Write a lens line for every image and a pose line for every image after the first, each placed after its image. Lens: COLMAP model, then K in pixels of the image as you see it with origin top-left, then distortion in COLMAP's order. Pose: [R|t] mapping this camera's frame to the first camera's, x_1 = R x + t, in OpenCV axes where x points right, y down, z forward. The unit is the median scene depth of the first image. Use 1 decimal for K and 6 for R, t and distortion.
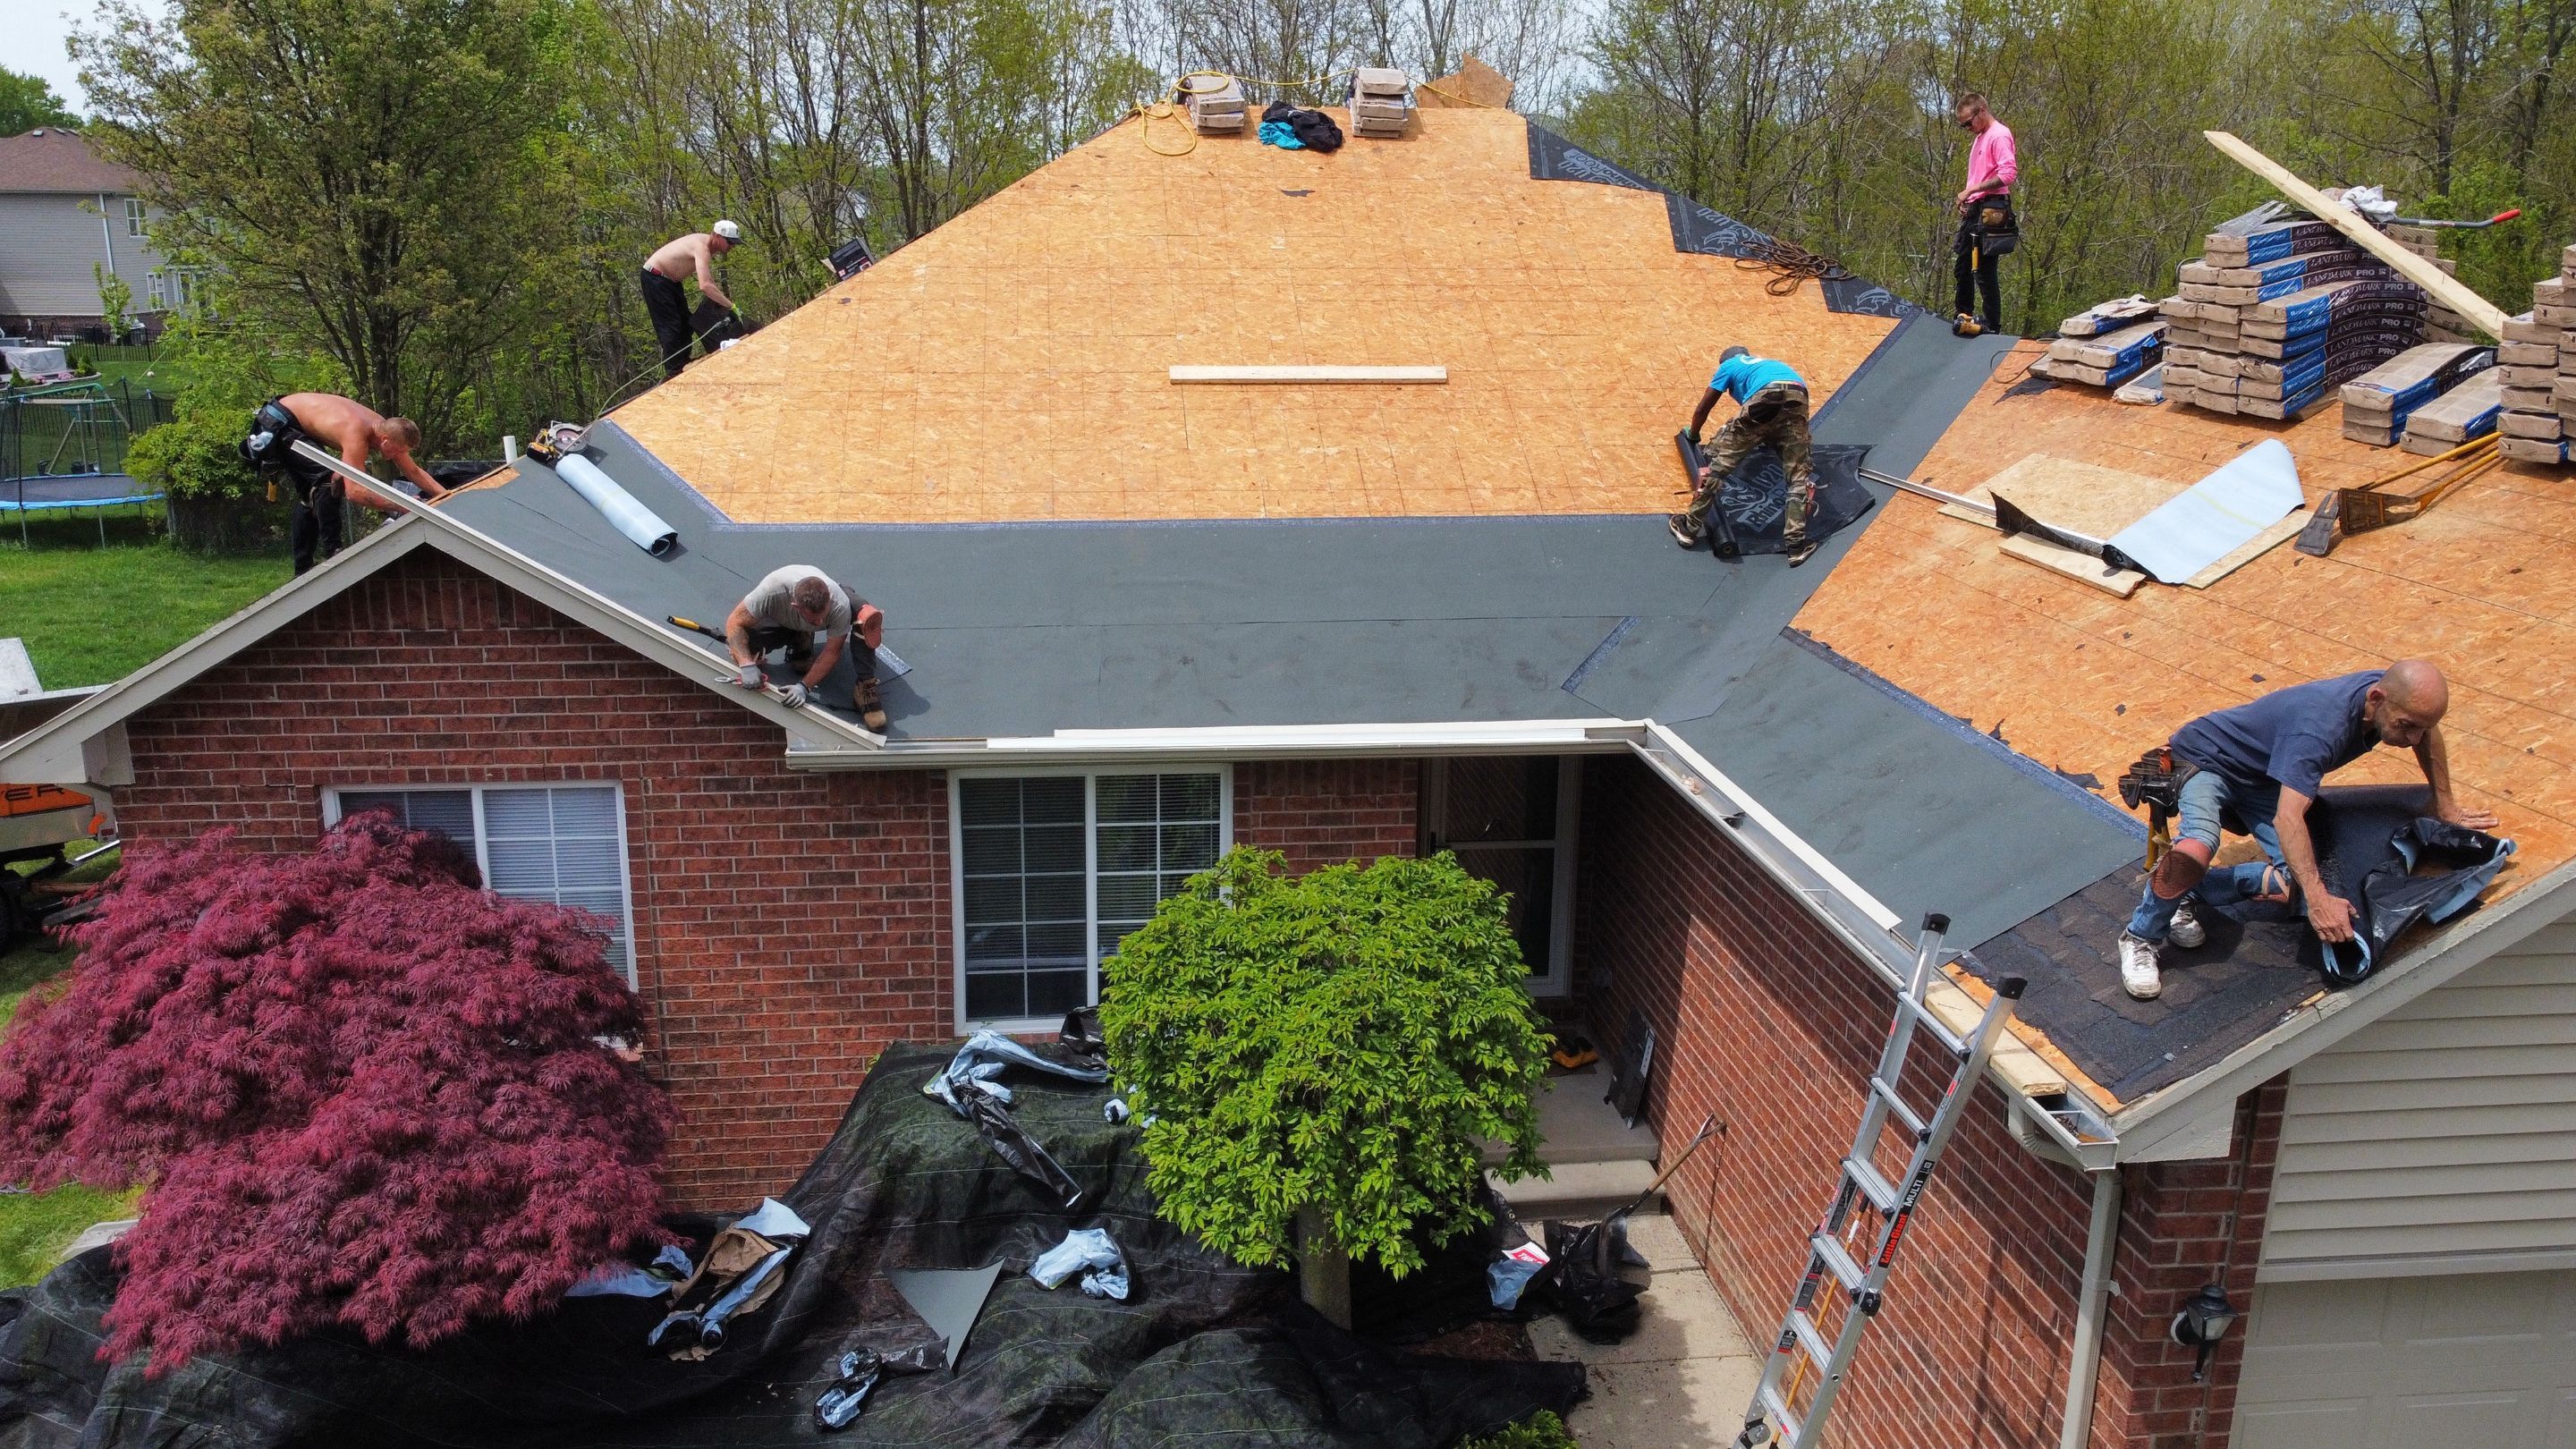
lens RADIAL K [[1953.6, 0, 1279.7], [0, 1953.6, 707.0], [0, 0, 1]] dist [0.009095, -0.014658]
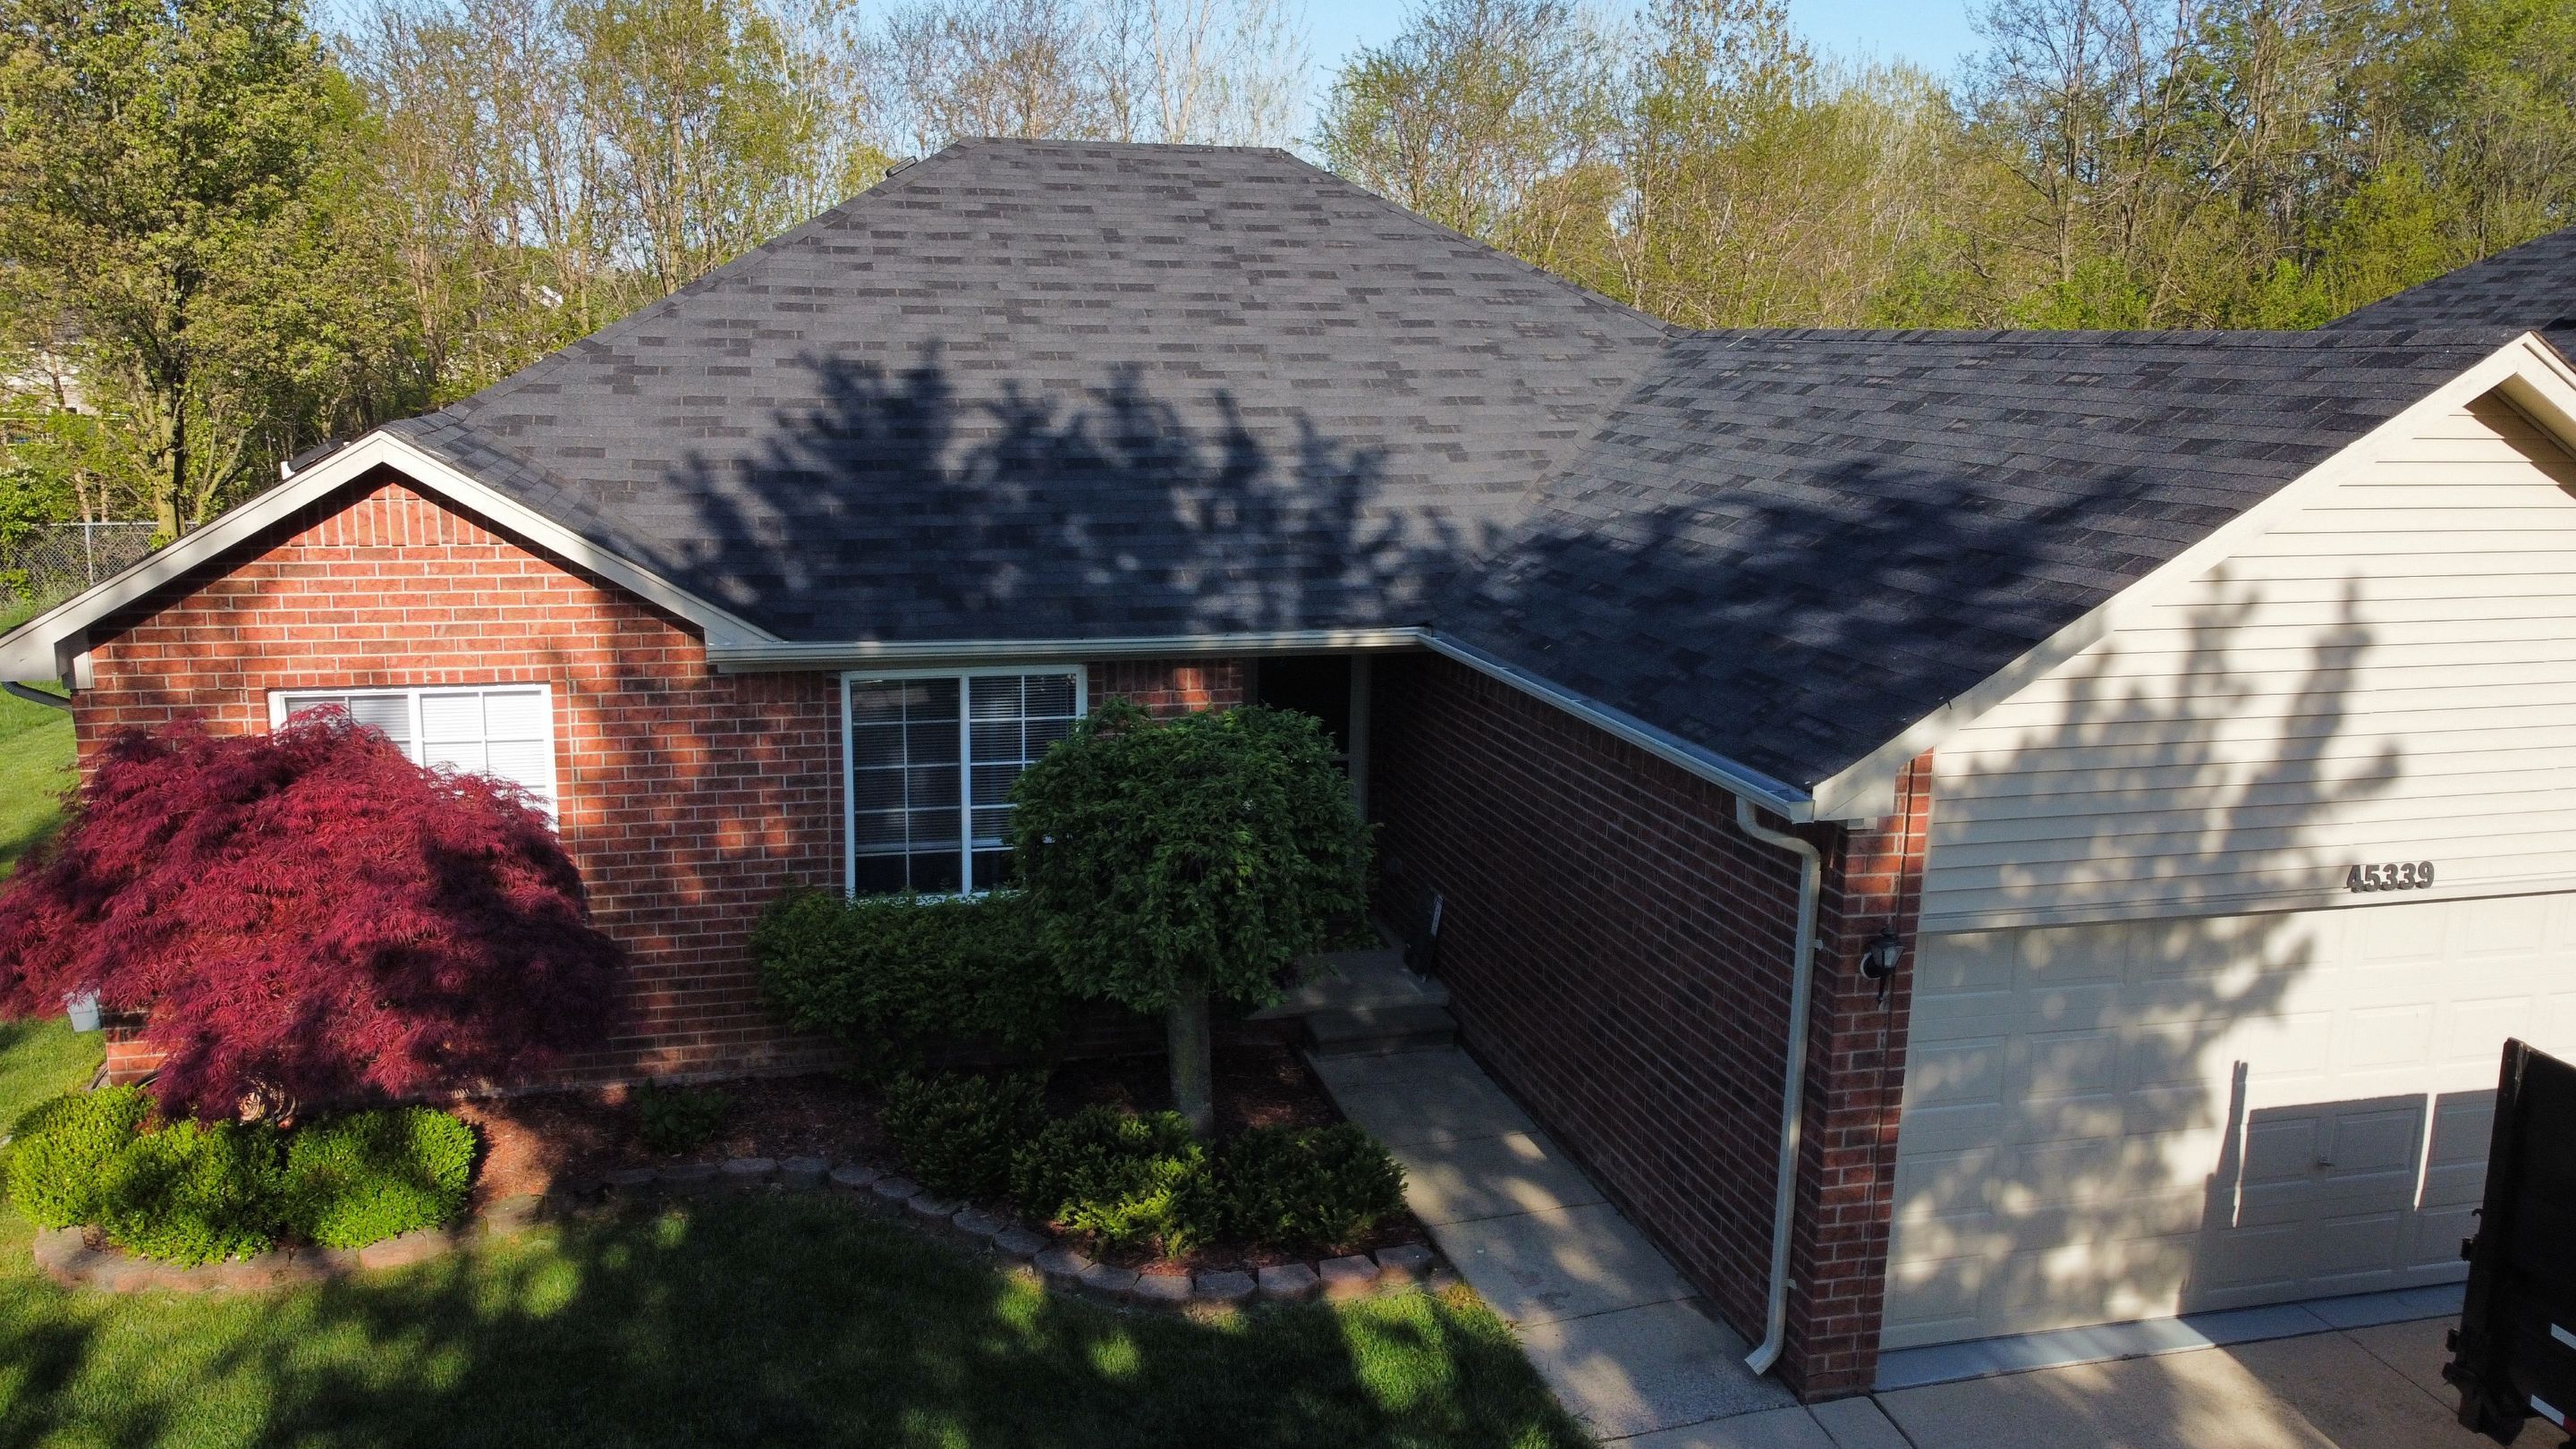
lens RADIAL K [[1953.6, 0, 1277.6], [0, 1953.6, 733.4], [0, 0, 1]] dist [0.009095, -0.014658]
pose [[0.989735, -0.023198, 0.141021, -0.080513], [0.029889, 0.998516, -0.045519, 0.132955], [-0.139756, 0.049267, 0.988960, -0.179104]]
